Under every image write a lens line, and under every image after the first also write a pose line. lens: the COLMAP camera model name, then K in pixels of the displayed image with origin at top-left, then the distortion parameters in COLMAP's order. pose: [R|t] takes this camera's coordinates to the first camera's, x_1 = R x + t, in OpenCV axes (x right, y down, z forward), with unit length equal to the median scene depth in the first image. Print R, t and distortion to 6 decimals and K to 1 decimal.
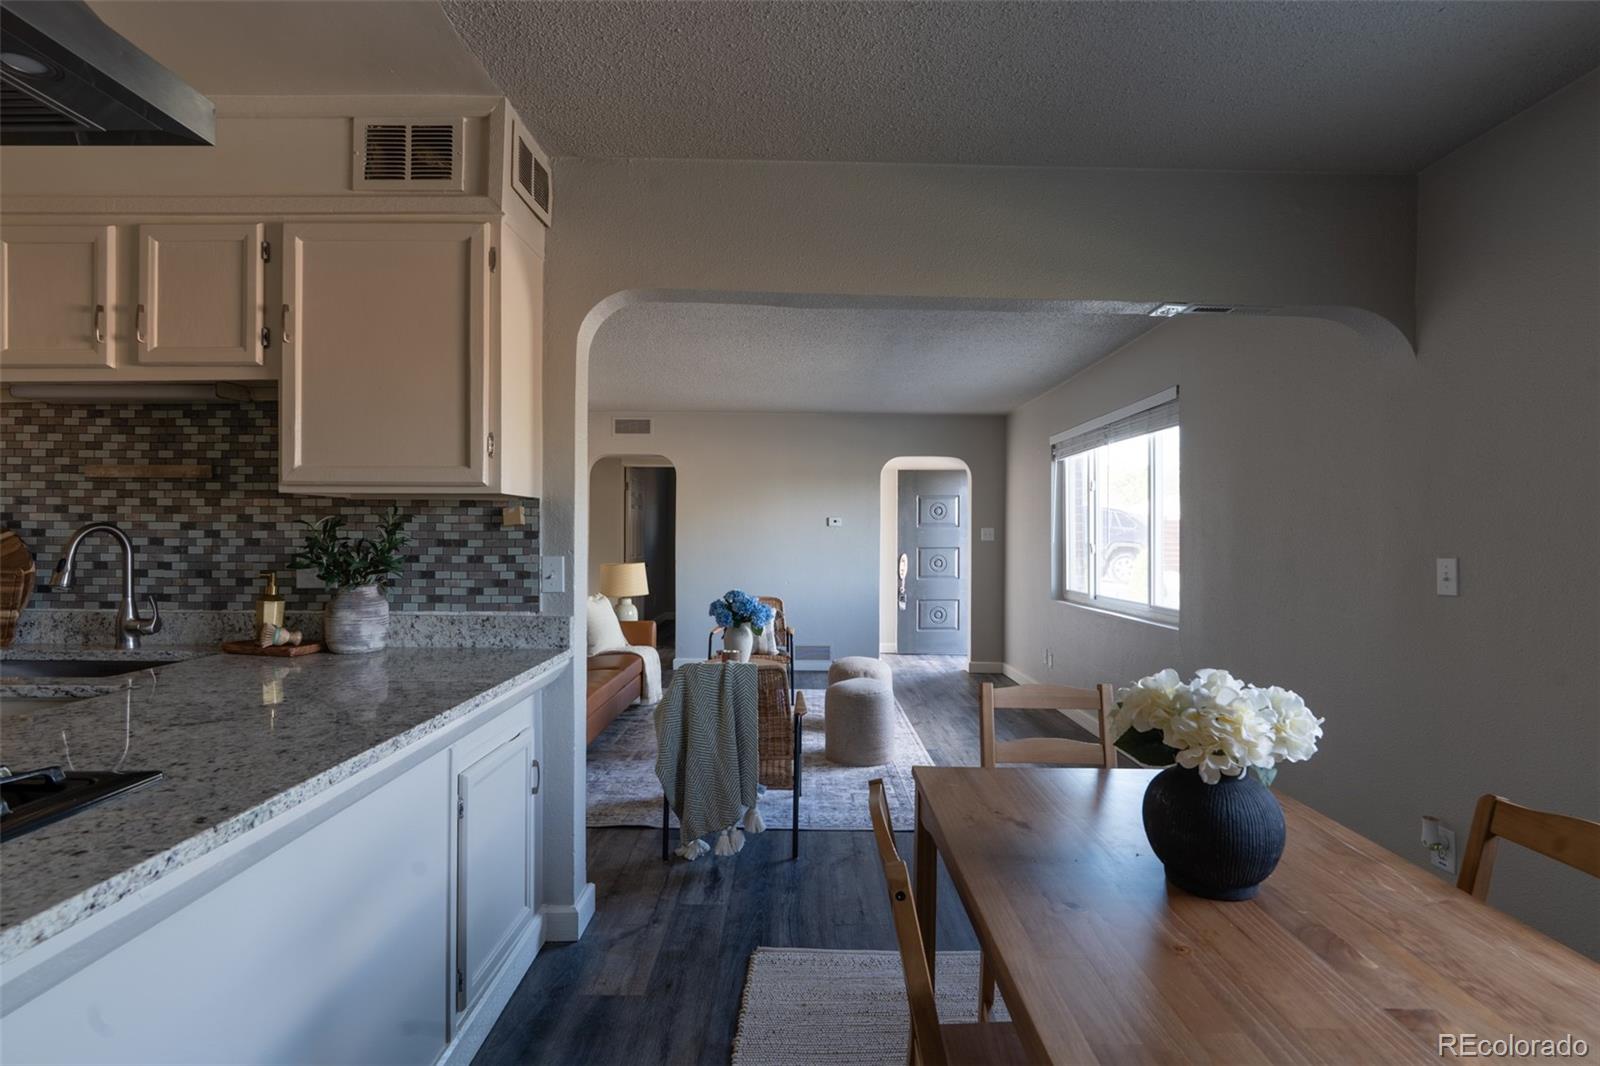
lens RADIAL K [[771.3, 0, 775.9], [0, 771.3, 536.5], [0, 0, 1]] dist [-0.003190, 0.002098]
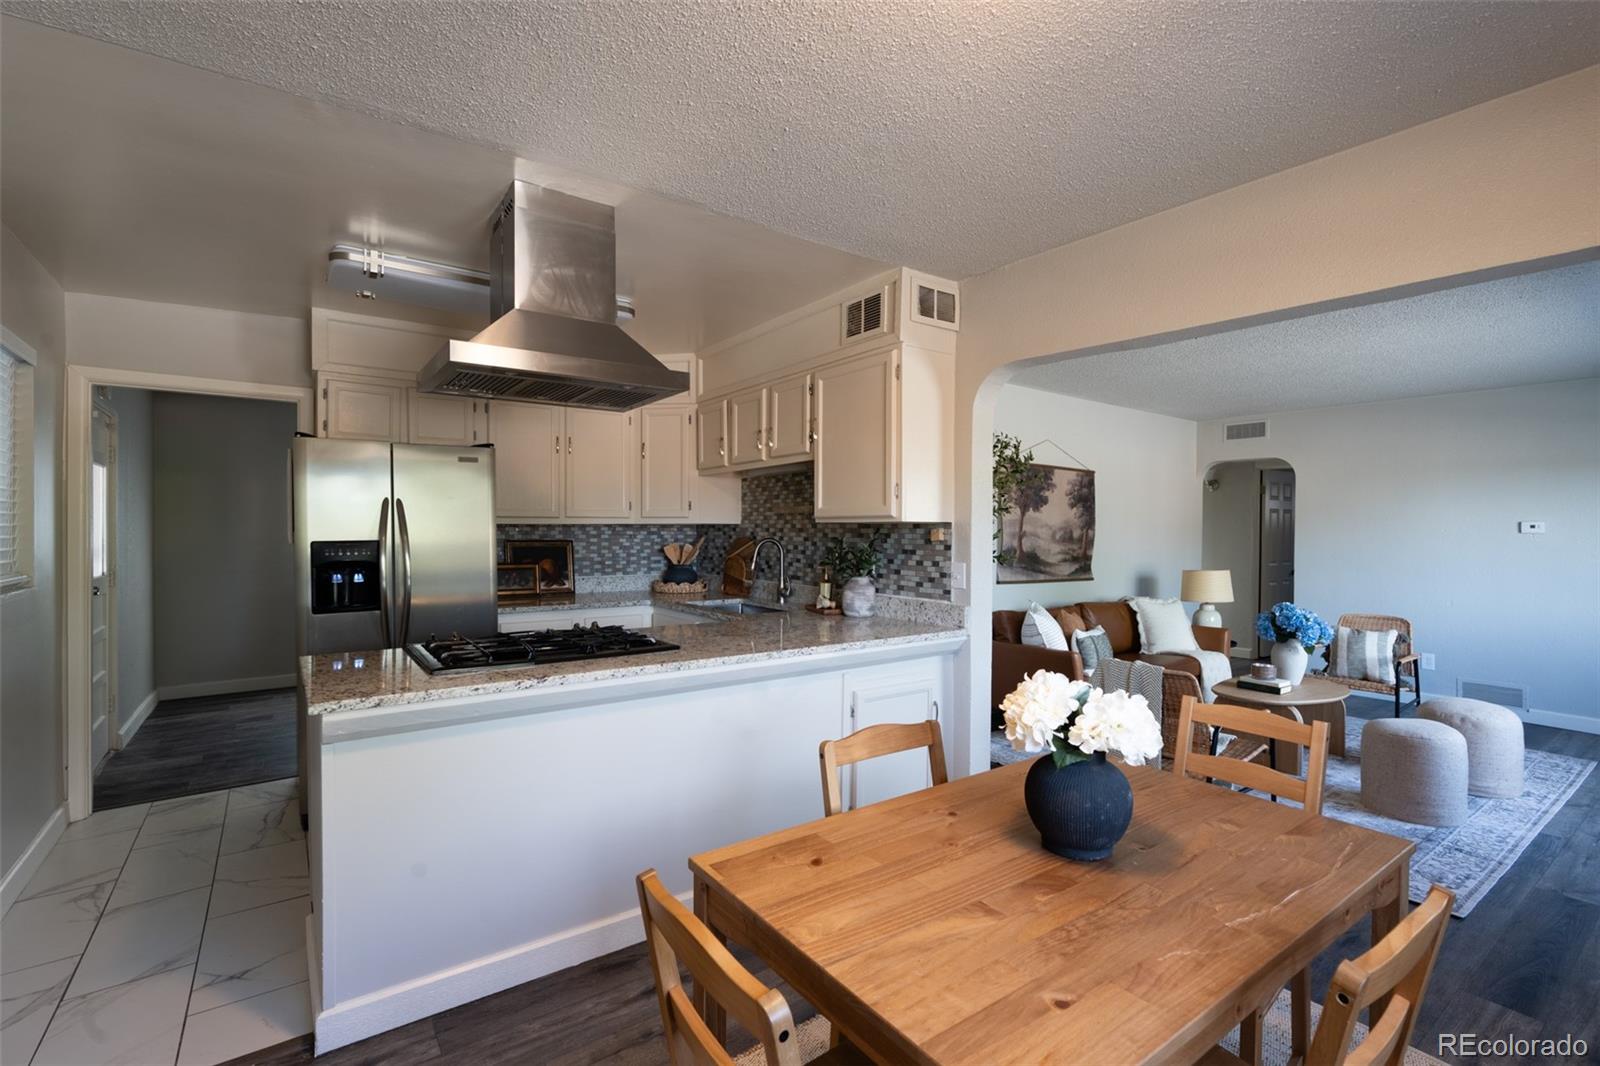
lens RADIAL K [[718.8, 0, 782.5], [0, 718.8, 534.8], [0, 0, 1]] dist [-0.009655, 0.000904]
pose [[0.578181, 0.003657, -0.815900, 0.648780], [-0.004756, 0.999988, 0.001112, -0.028034], [0.815895, 0.003238, 0.578192, -0.030919]]
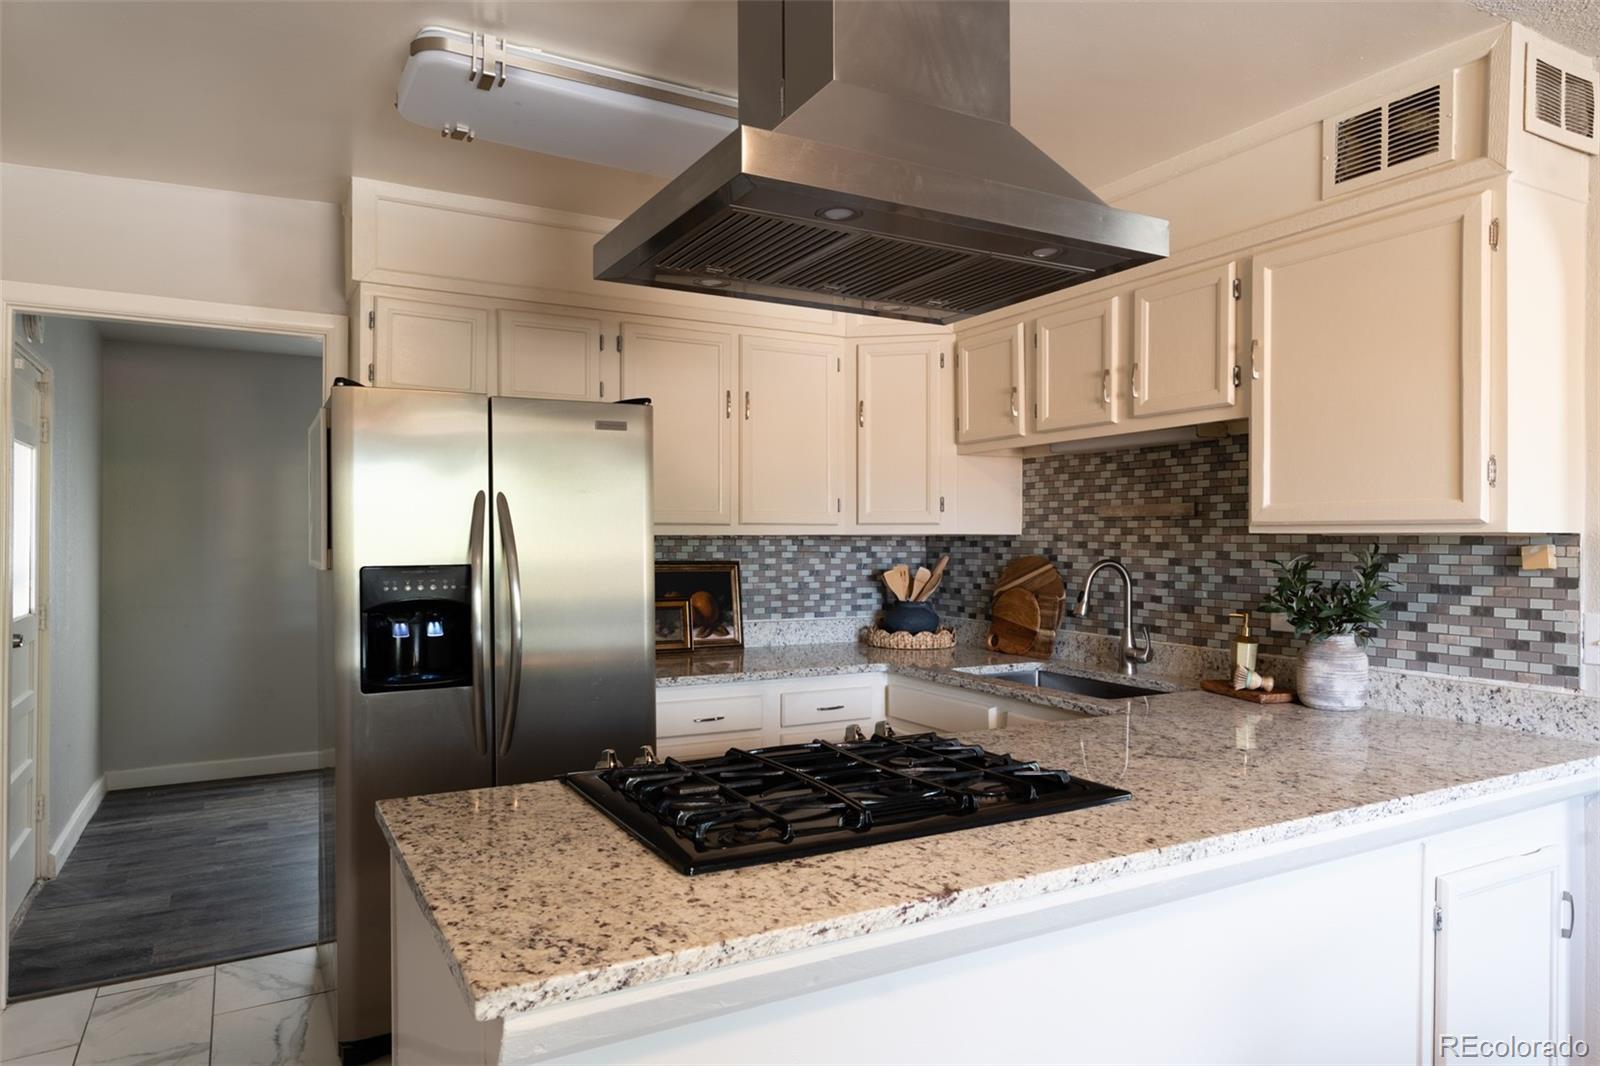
lens RADIAL K [[964.0, 0, 801.0], [0, 964.0, 537.7], [0, 0, 1]] dist [-0.006383, 0.003475]
pose [[0.501356, -0.004079, -0.865231, 0.117008], [-0.005394, 0.999955, -0.007840, -0.036744], [0.865224, 0.008598, 0.501311, -0.093925]]
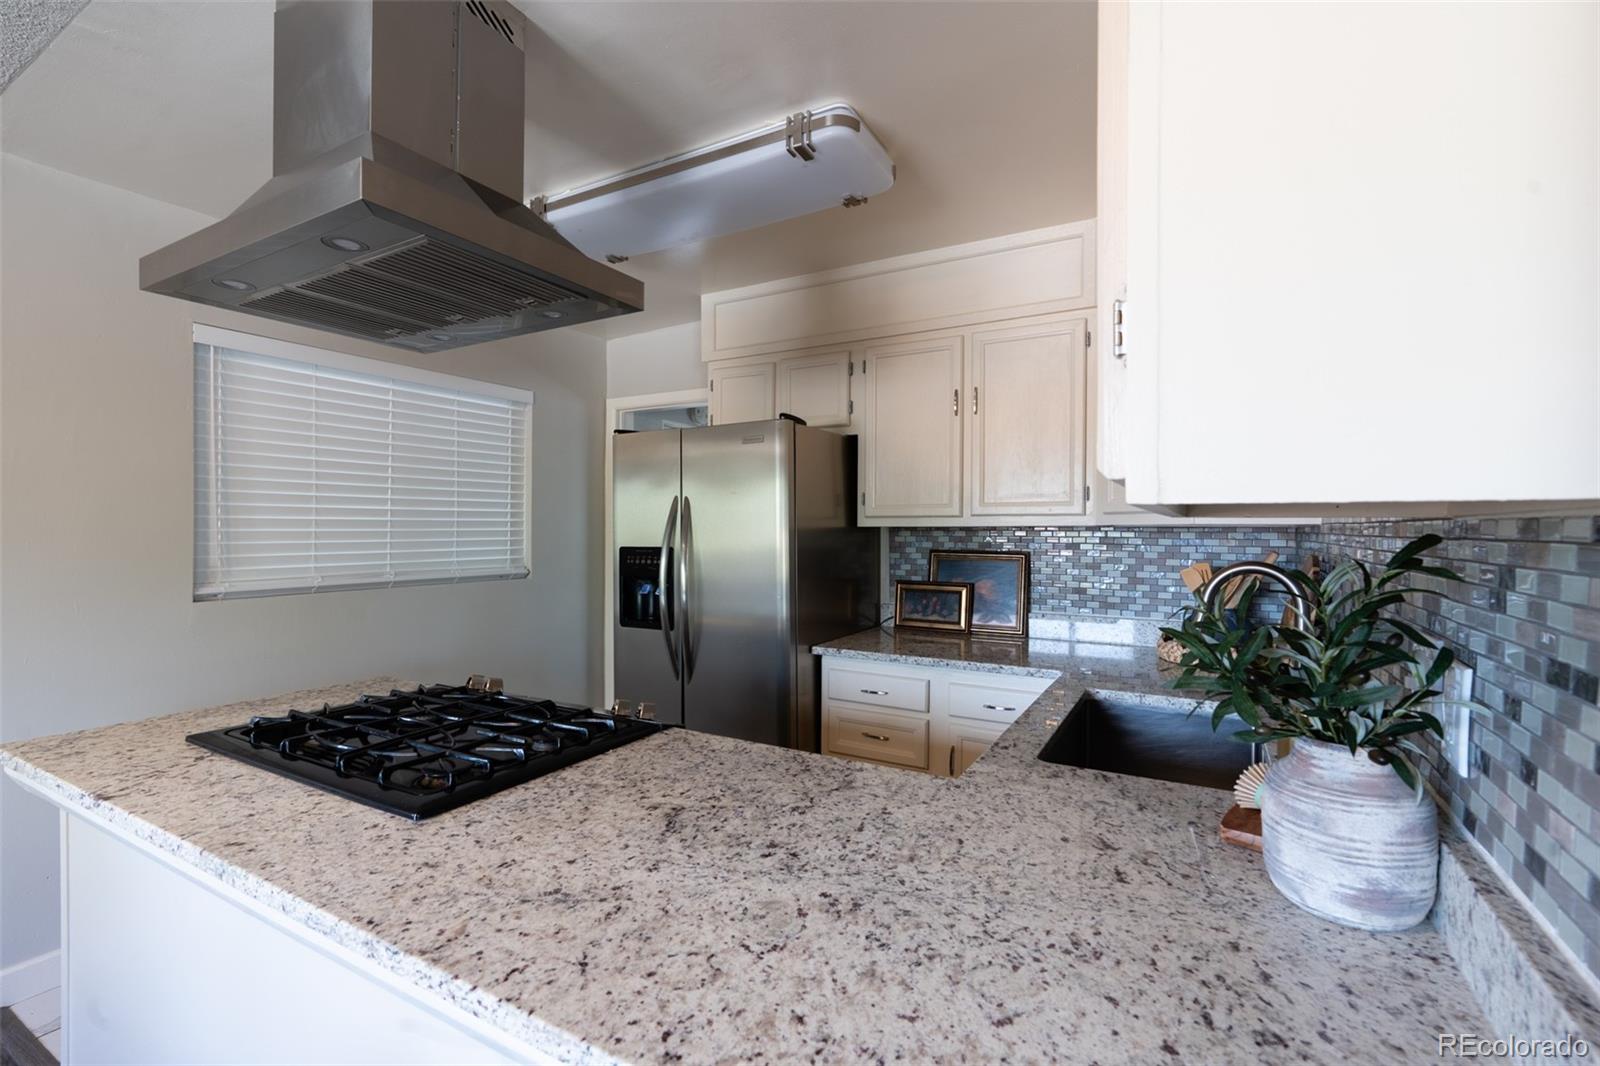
lens RADIAL K [[718.8, 0, 794.6], [0, 718.8, 526.3], [0, 0, 1]] dist [-0.009655, 0.000904]
pose [[-0.460620, -0.008978, -0.887552, -0.082965], [-0.012470, 0.999916, -0.003643, -0.044515], [0.887510, 0.009390, -0.460694, 0.950285]]
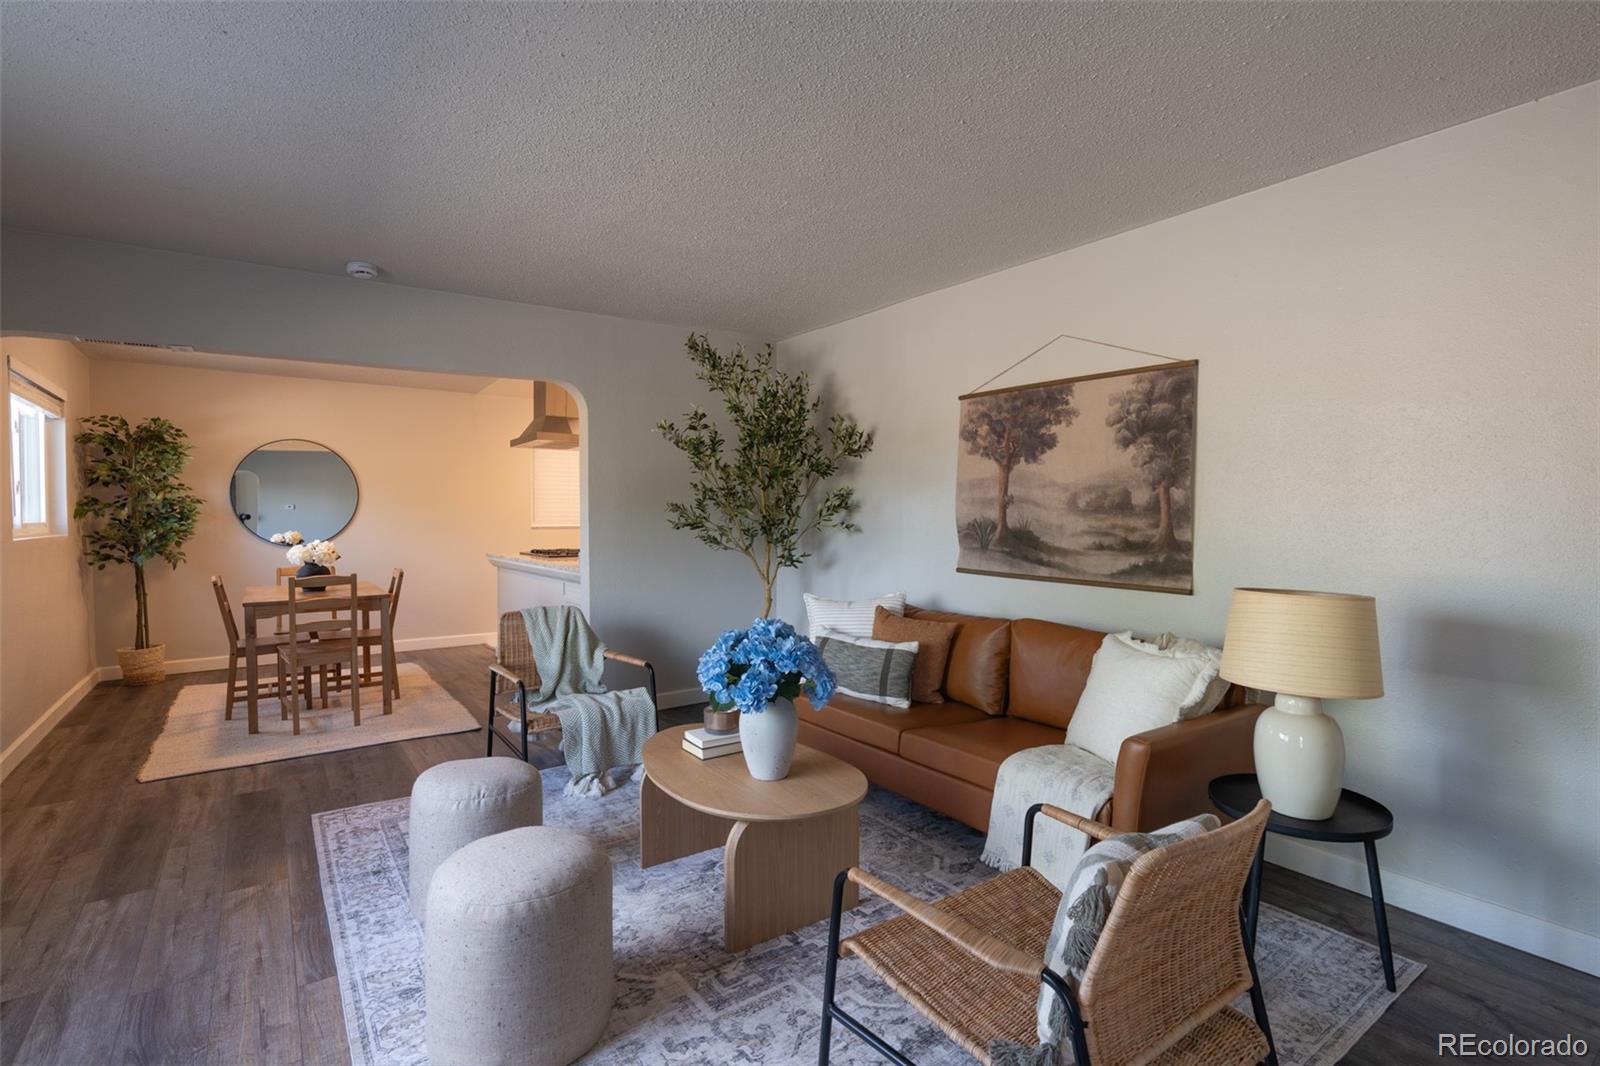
lens RADIAL K [[718.8, 0, 789.0], [0, 718.8, 547.0], [0, 0, 1]] dist [-0.009655, 0.000904]
pose [[-0.796255, 0.015078, -0.604773, 0.460373], [-0.010910, 0.999169, 0.039276, 0.011360], [0.604862, 0.037872, -0.795429, 2.838540]]
